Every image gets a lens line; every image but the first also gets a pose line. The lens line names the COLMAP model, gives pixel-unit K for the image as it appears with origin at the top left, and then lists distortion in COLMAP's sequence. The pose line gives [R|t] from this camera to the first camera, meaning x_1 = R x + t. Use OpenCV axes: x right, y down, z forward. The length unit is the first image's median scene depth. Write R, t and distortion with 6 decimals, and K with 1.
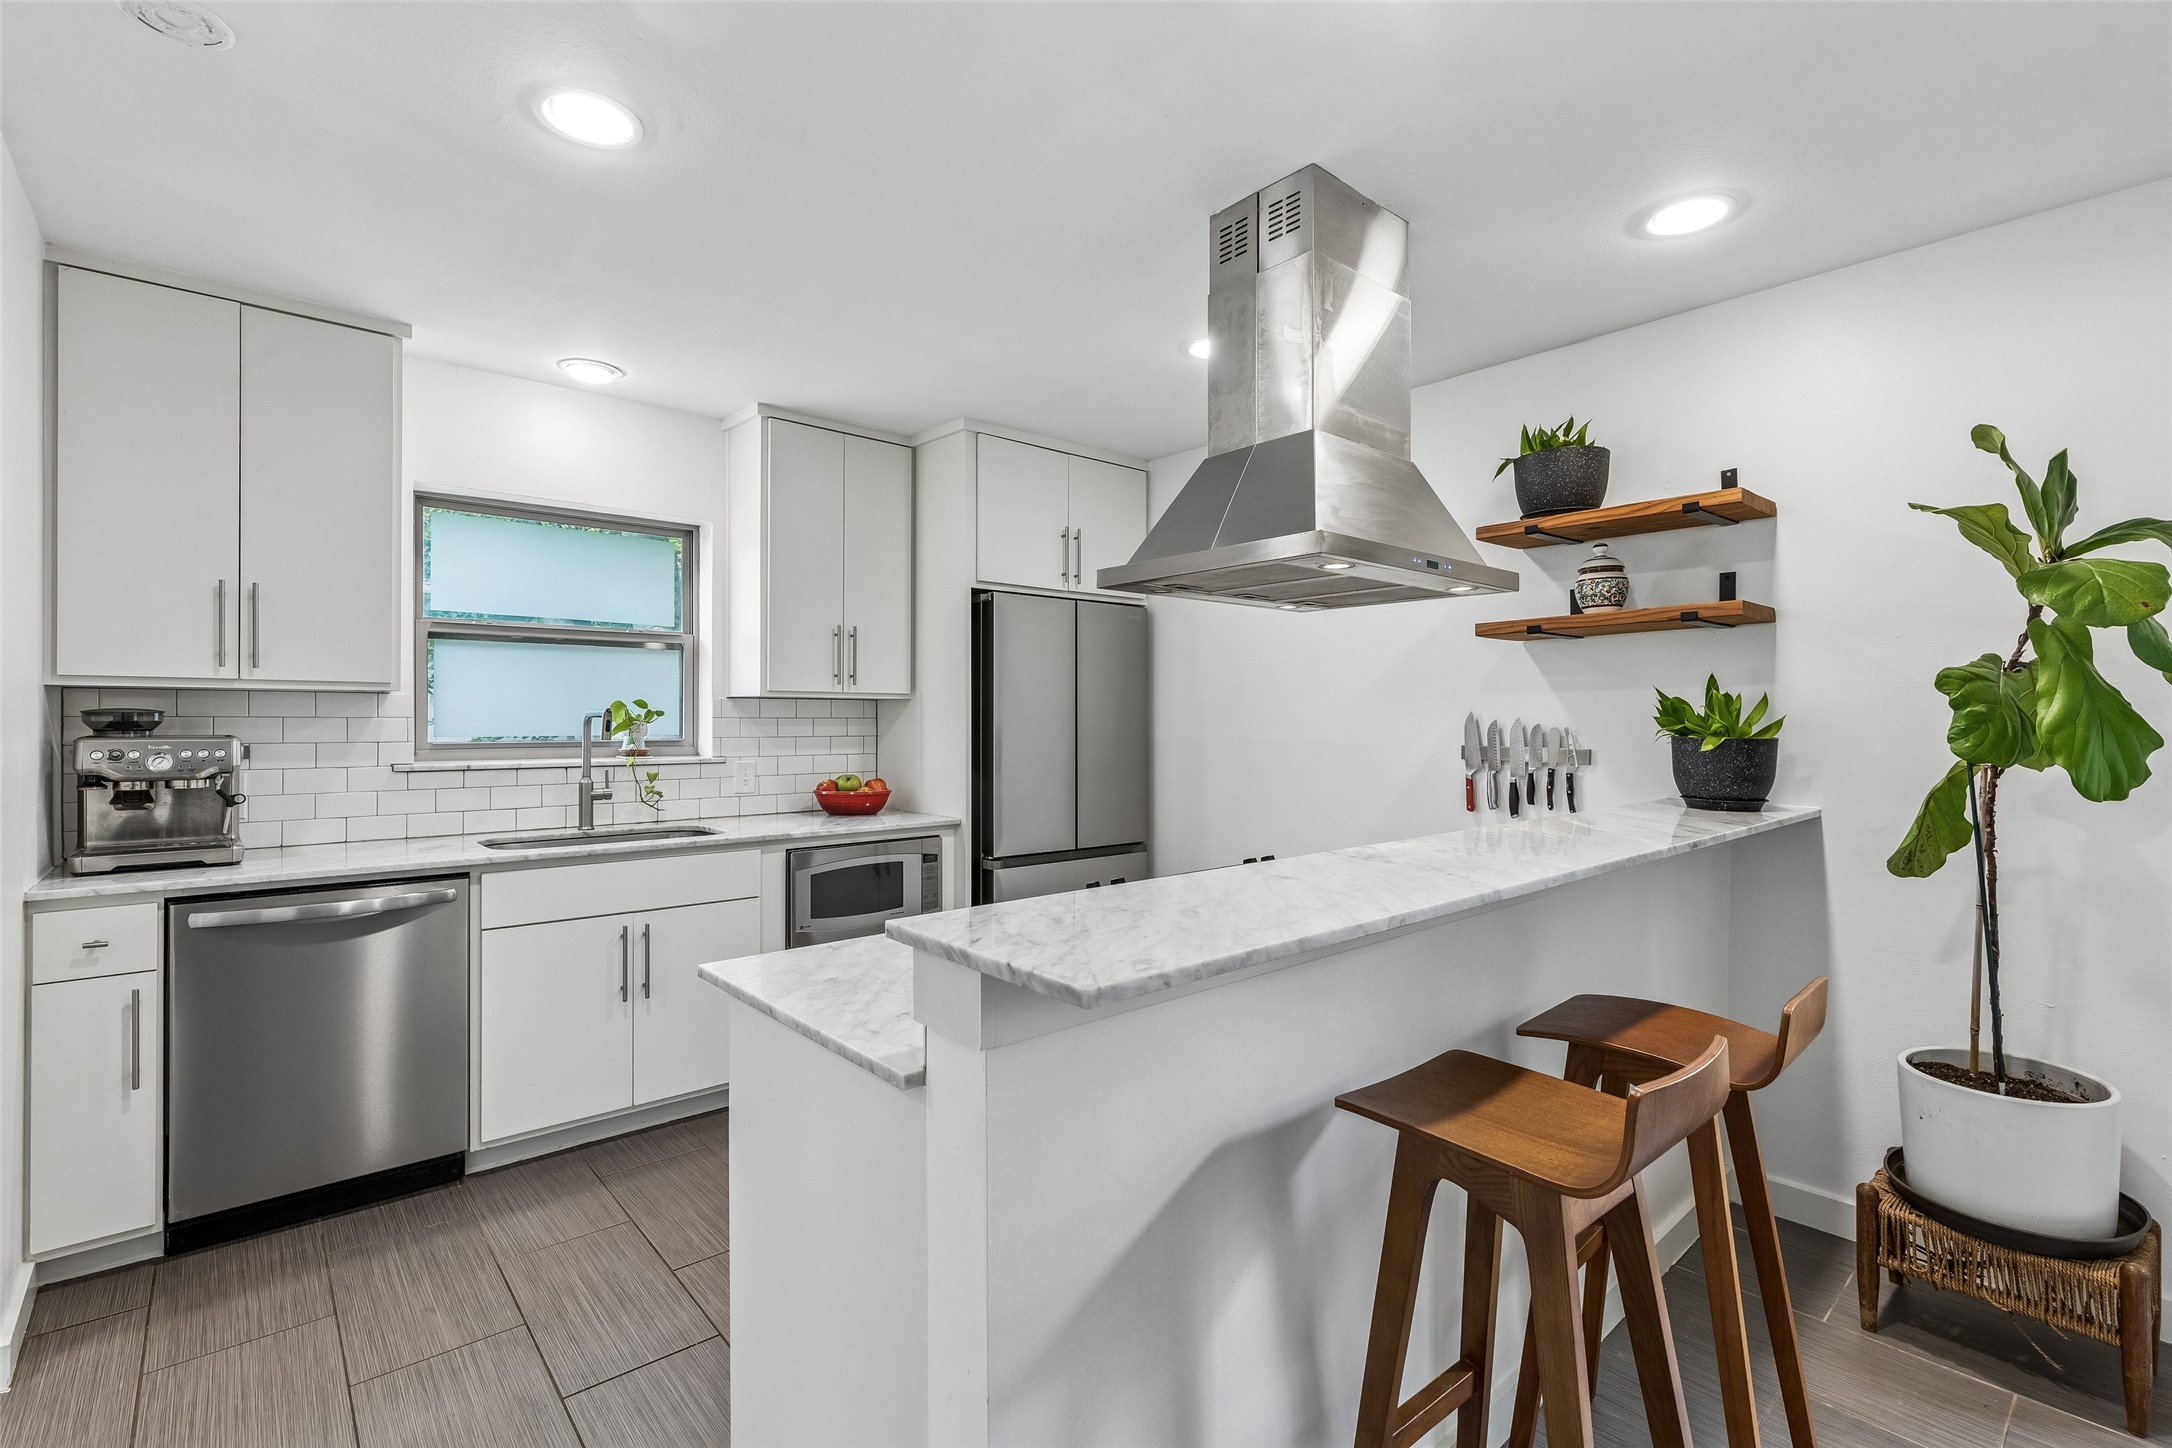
lens RADIAL K [[966.4, 0, 1077.7], [0, 966.4, 722.6], [0, 0, 1]] dist [0.002531, 0.000129]
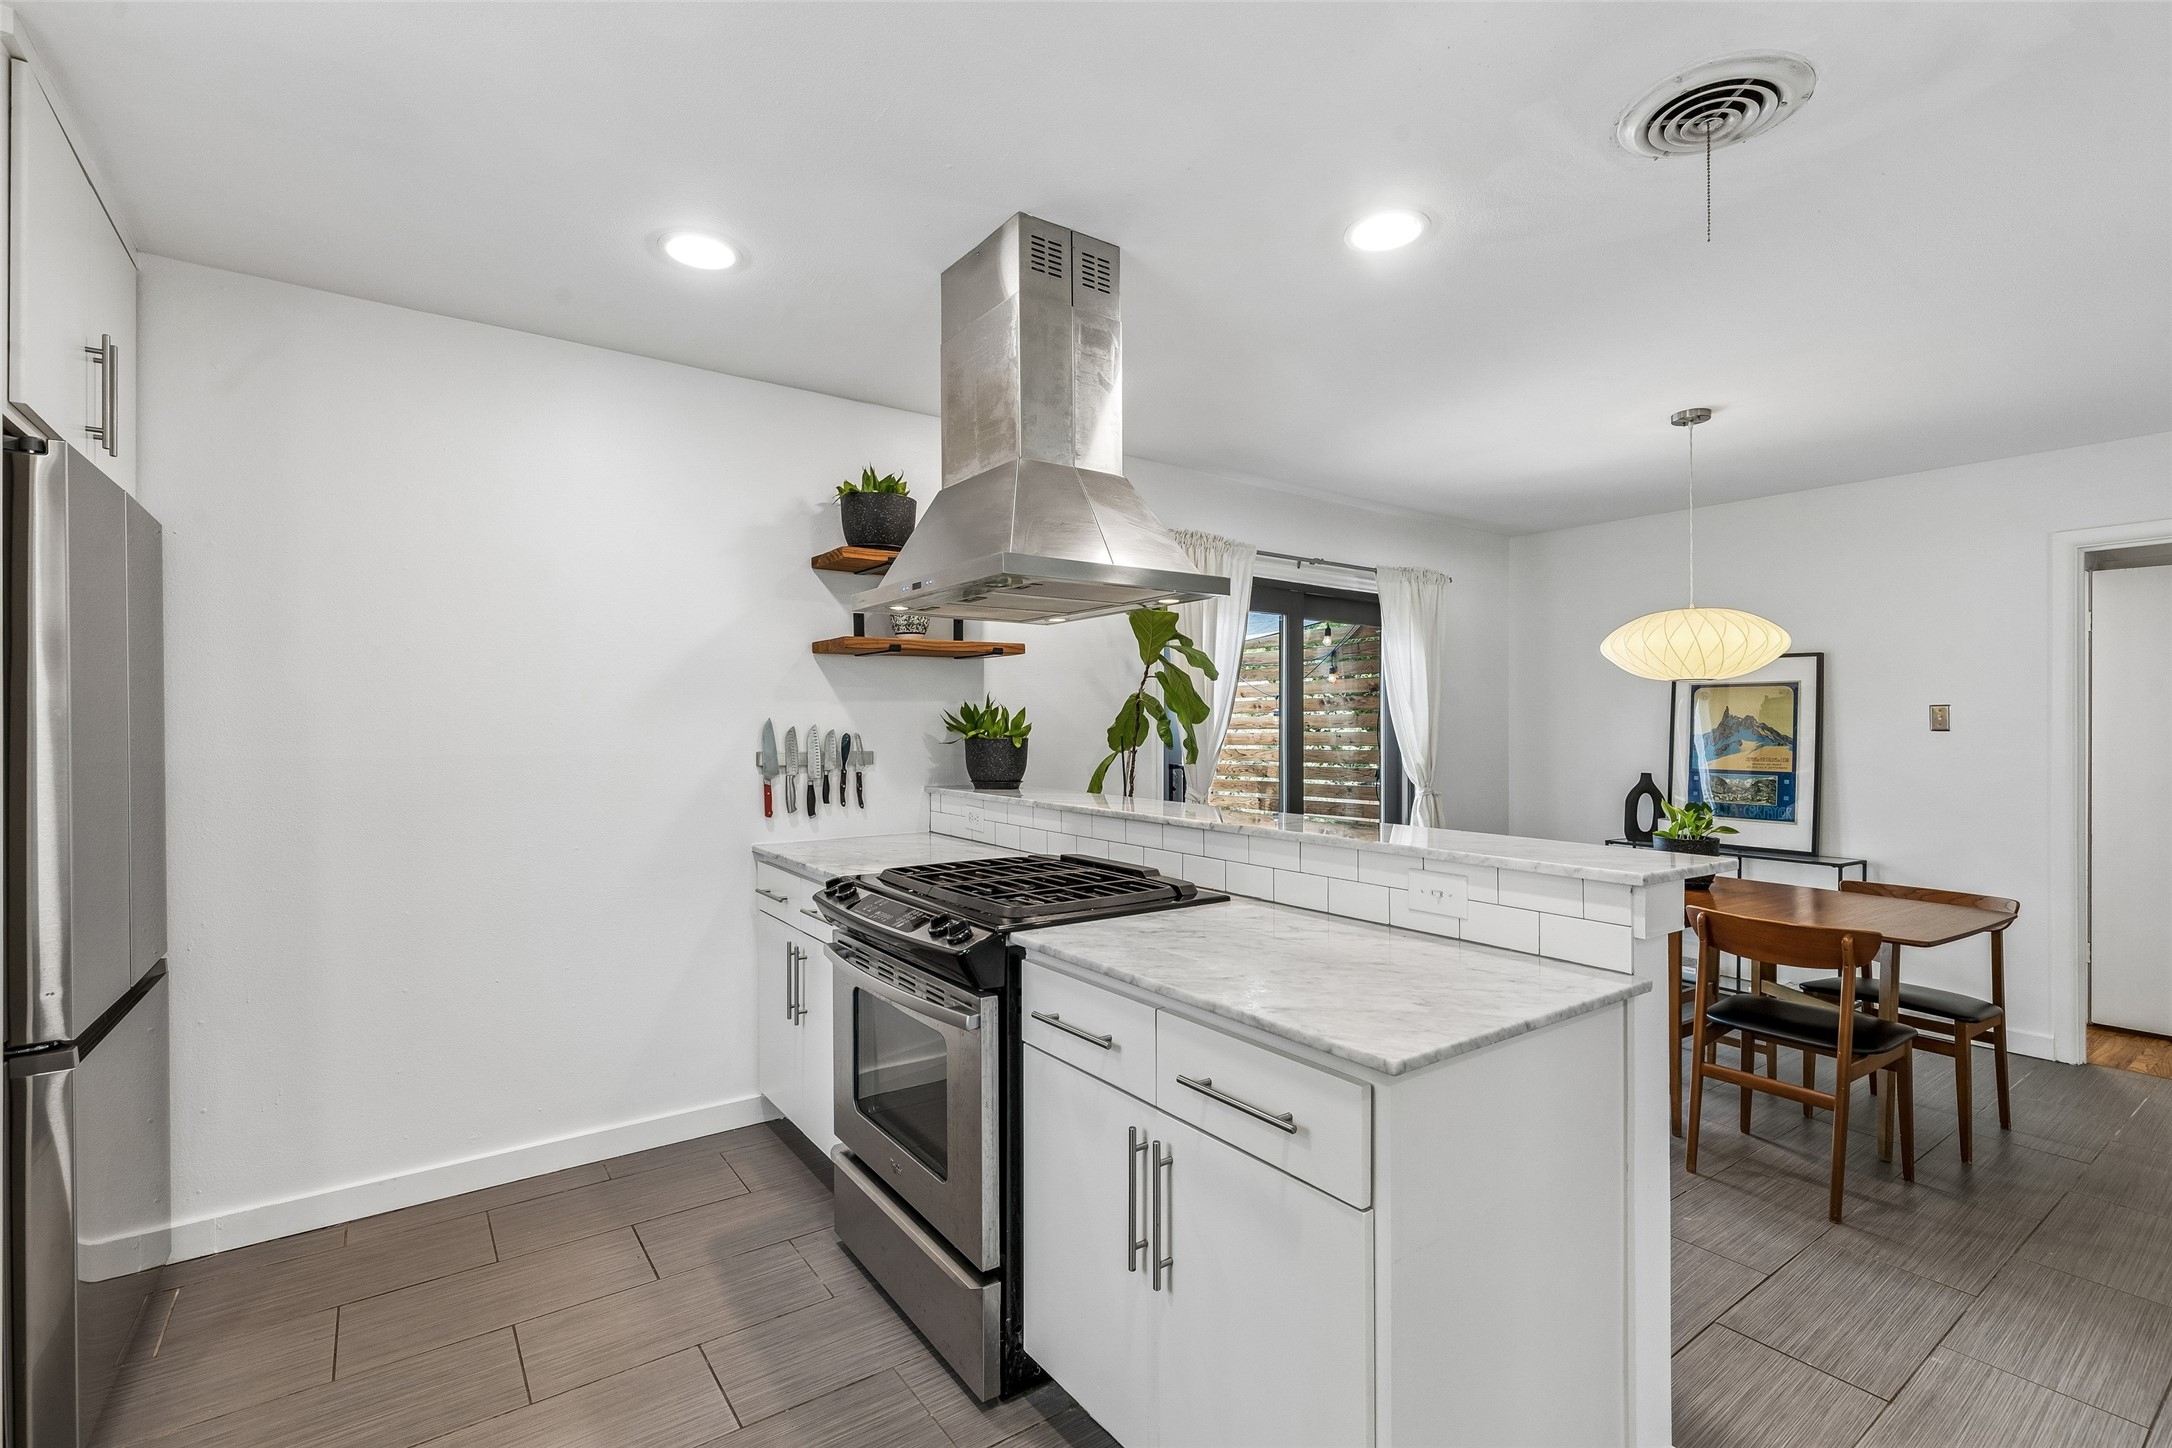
lens RADIAL K [[966.4, 0, 1077.7], [0, 966.4, 722.6], [0, 0, 1]] dist [0.002531, 0.000129]
pose [[0.094331, 0.002841, 0.995537, -0.602595], [0.007099, 0.999969, -0.003526, -0.001382], [-0.995516, 0.007400, 0.094308, 0.619076]]
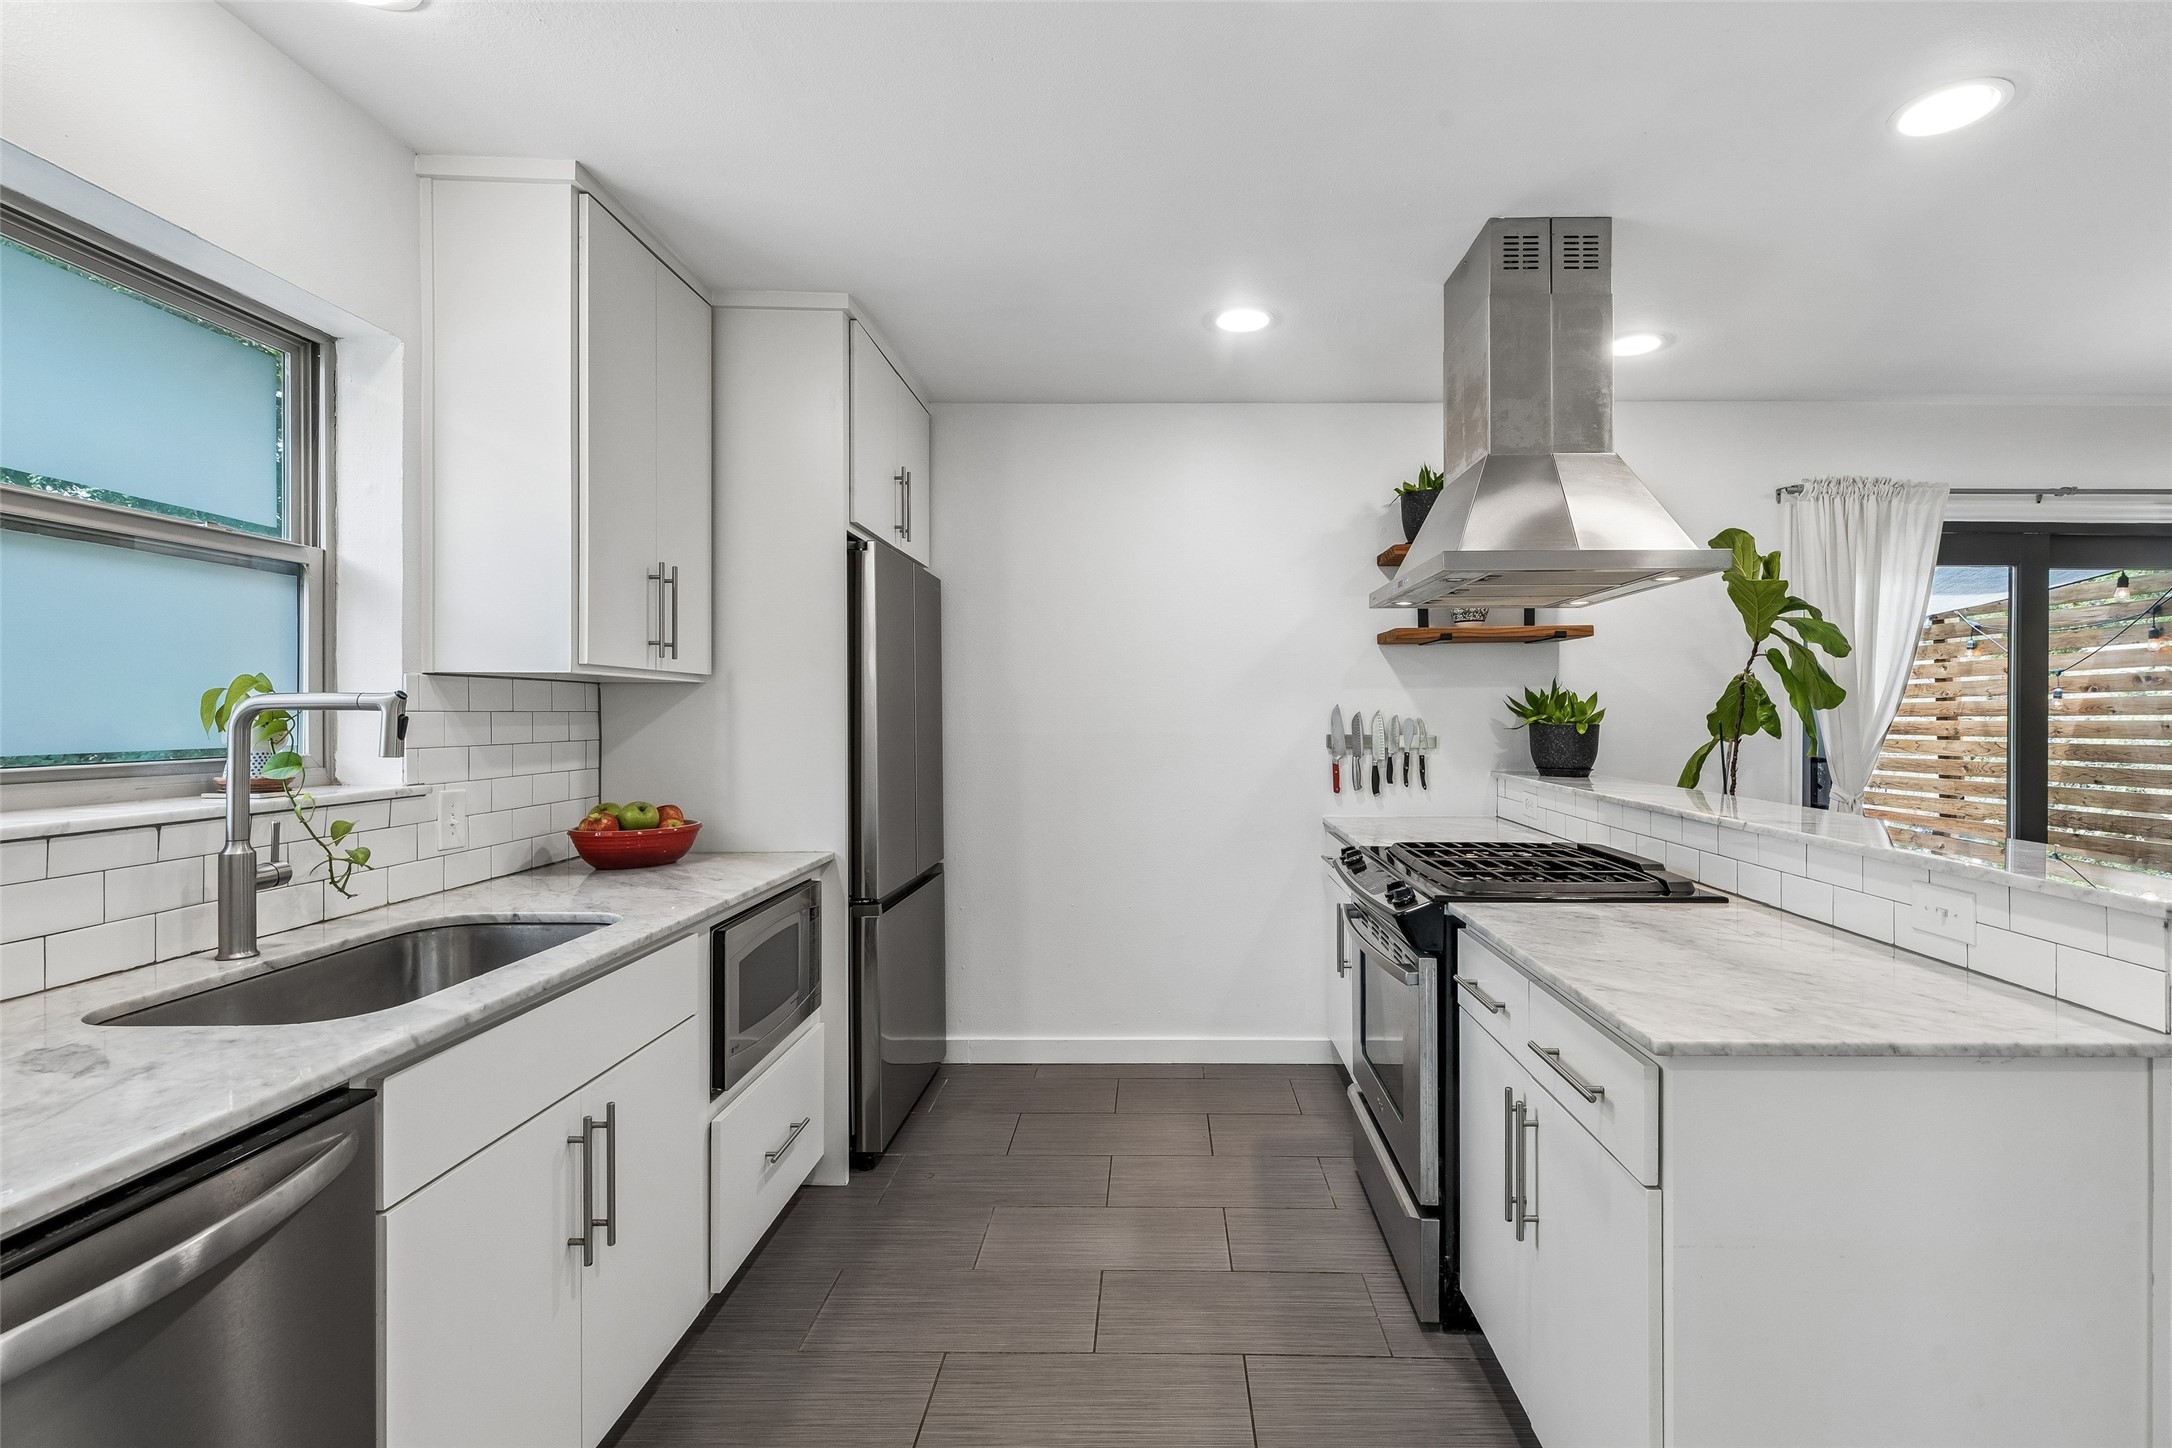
lens RADIAL K [[998.4, 0, 1152.2], [0, 998.4, 715.7], [0, 0, 1]] dist [0.002432, -0.000030]
pose [[0.660877, -0.003926, 0.750484, -0.646851], [0.005193, 0.999986, 0.000658, -0.000441], [-0.750476, 0.003463, 0.660889, 0.415558]]
